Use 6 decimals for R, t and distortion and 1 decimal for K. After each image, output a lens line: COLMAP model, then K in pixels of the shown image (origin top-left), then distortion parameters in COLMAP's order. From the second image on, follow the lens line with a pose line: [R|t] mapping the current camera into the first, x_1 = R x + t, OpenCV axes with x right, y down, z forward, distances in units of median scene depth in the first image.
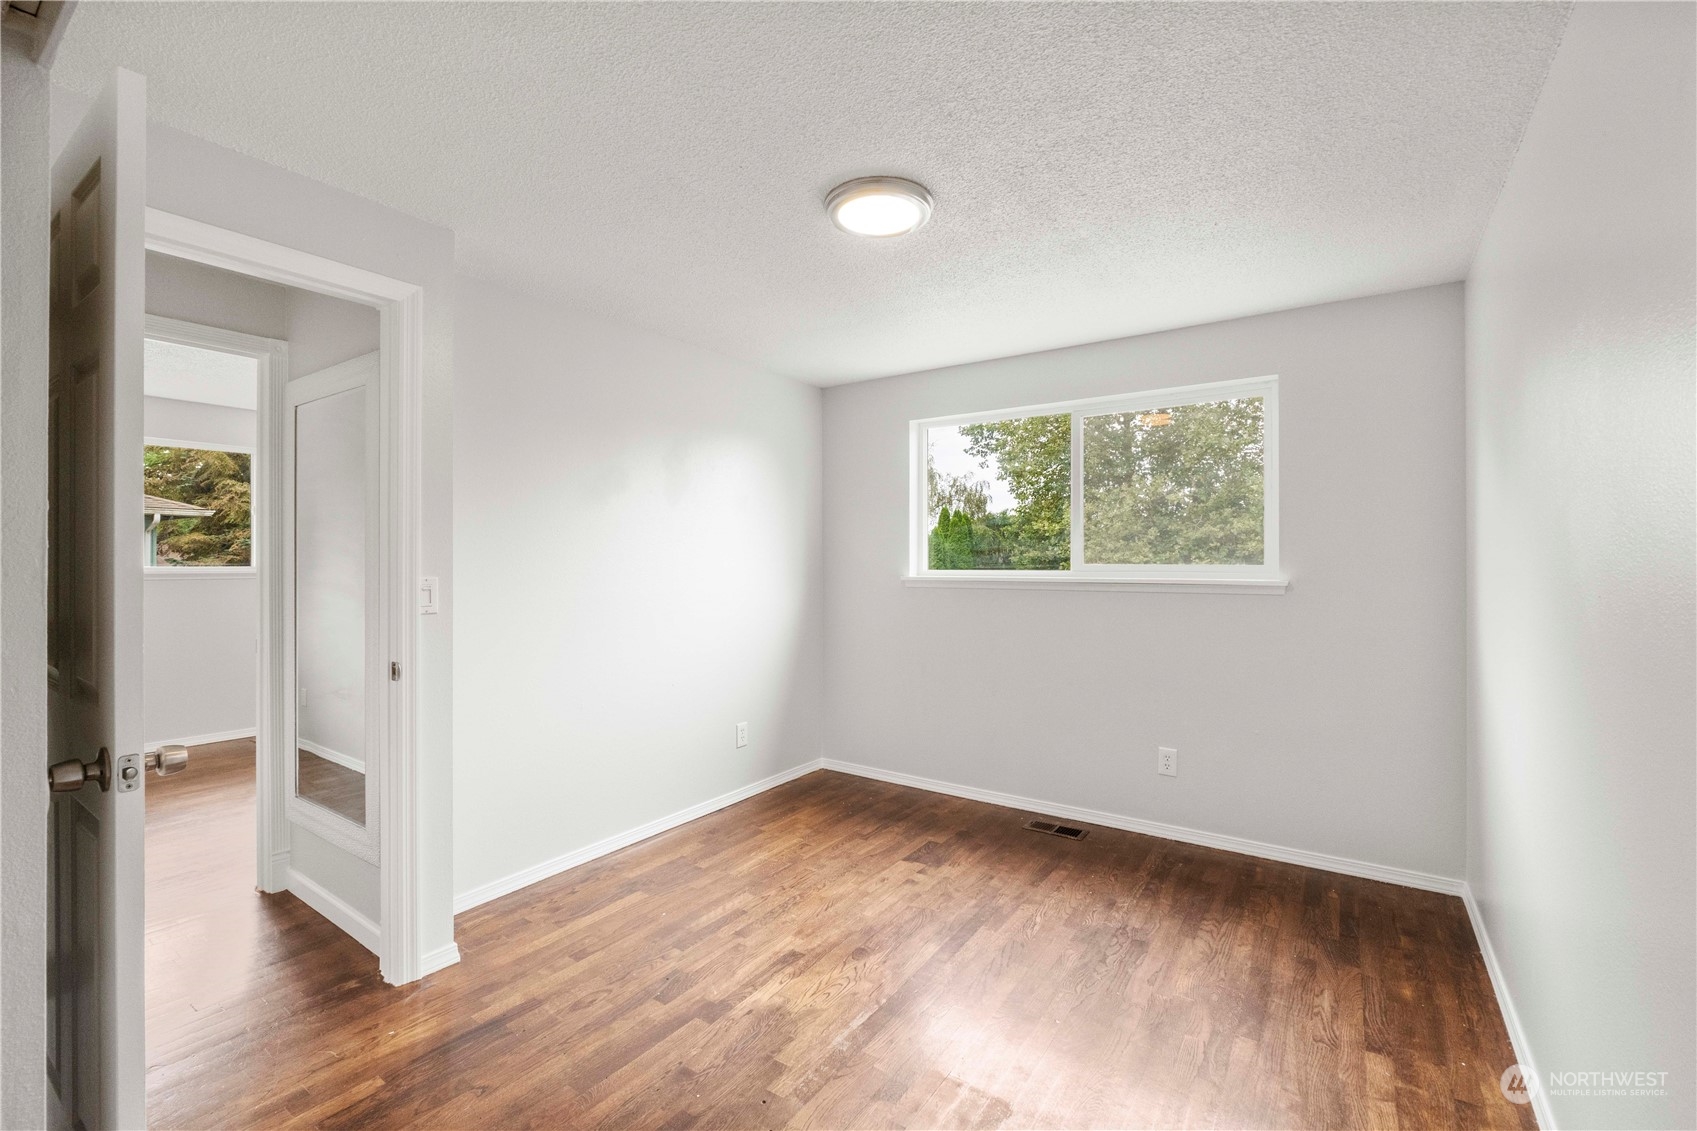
lens RADIAL K [[728.4, 0, 837.6], [0, 728.4, 556.4], [0, 0, 1]] dist [-0.002293, -0.000646]
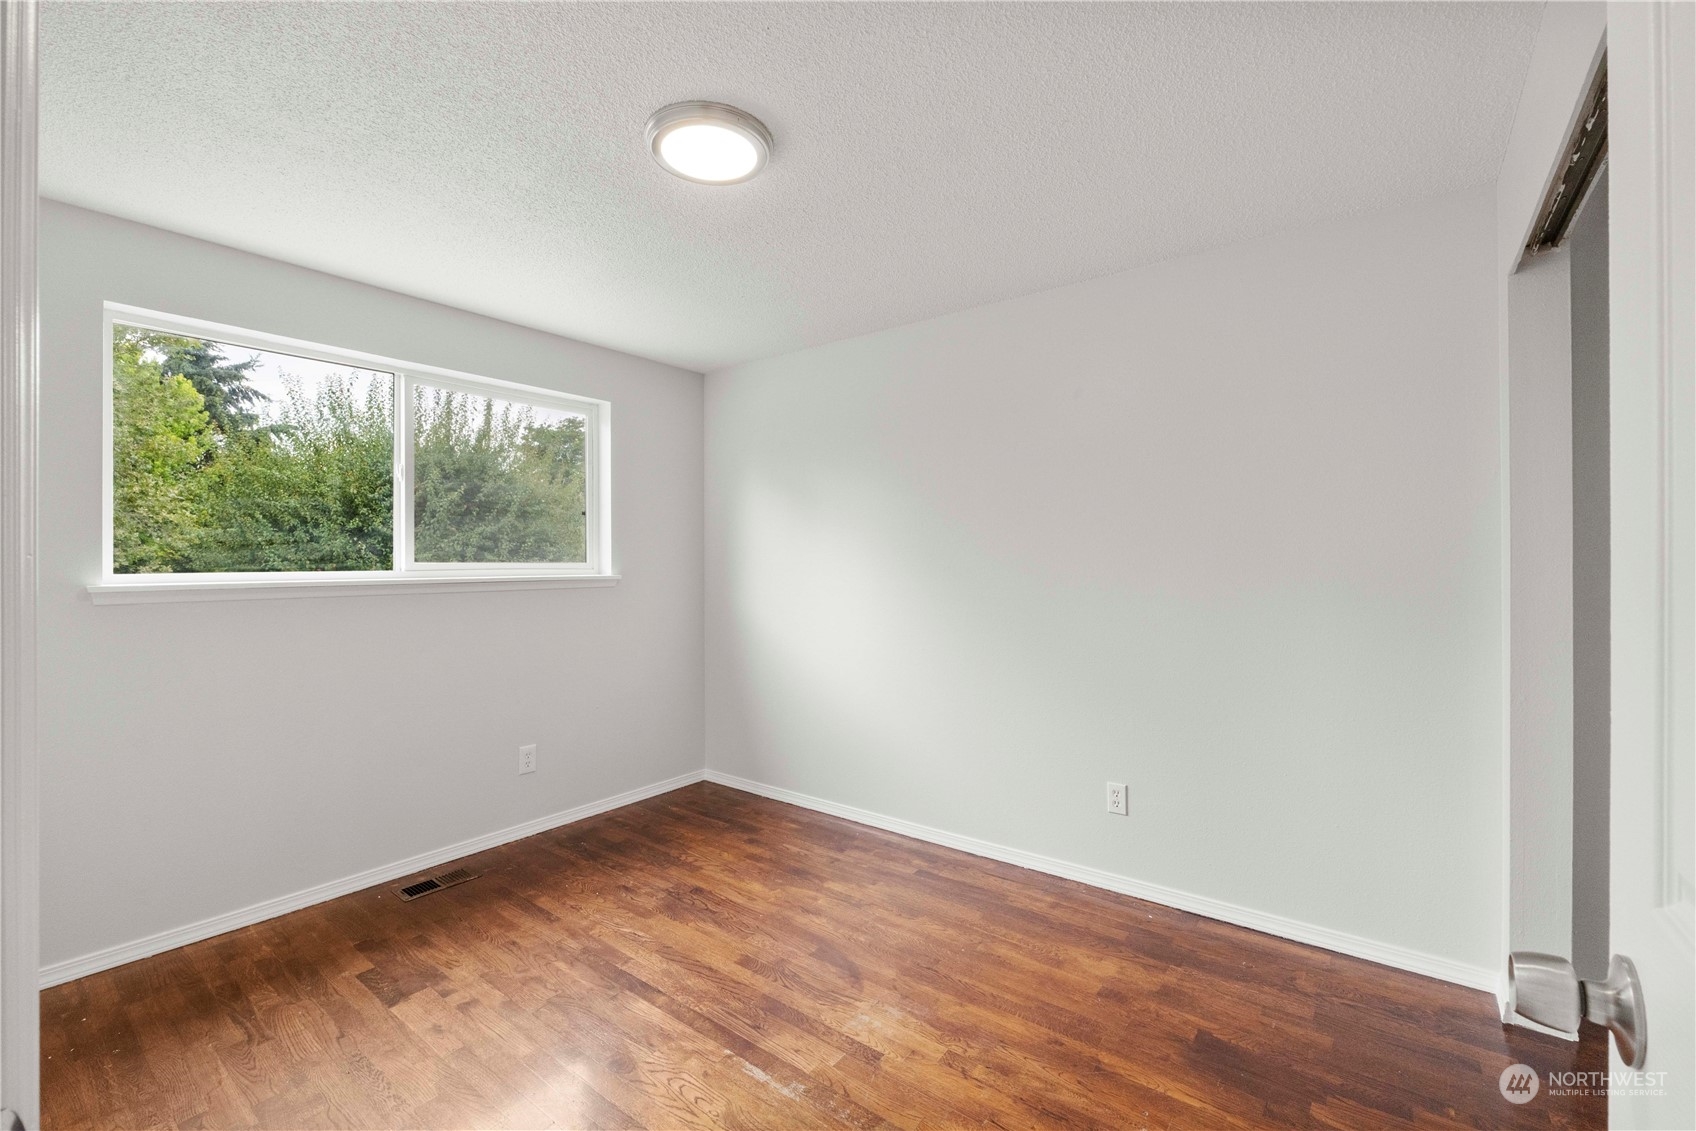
lens RADIAL K [[727.9, 0, 837.1], [0, 727.9, 556.4], [0, 0, 1]] dist [-0.002293, -0.000646]
pose [[0.039058, 0.006987, 0.999213, -0.566628], [-0.003713, 0.999970, -0.006847, 0.010442], [-0.999230, -0.003442, 0.039083, 0.577961]]
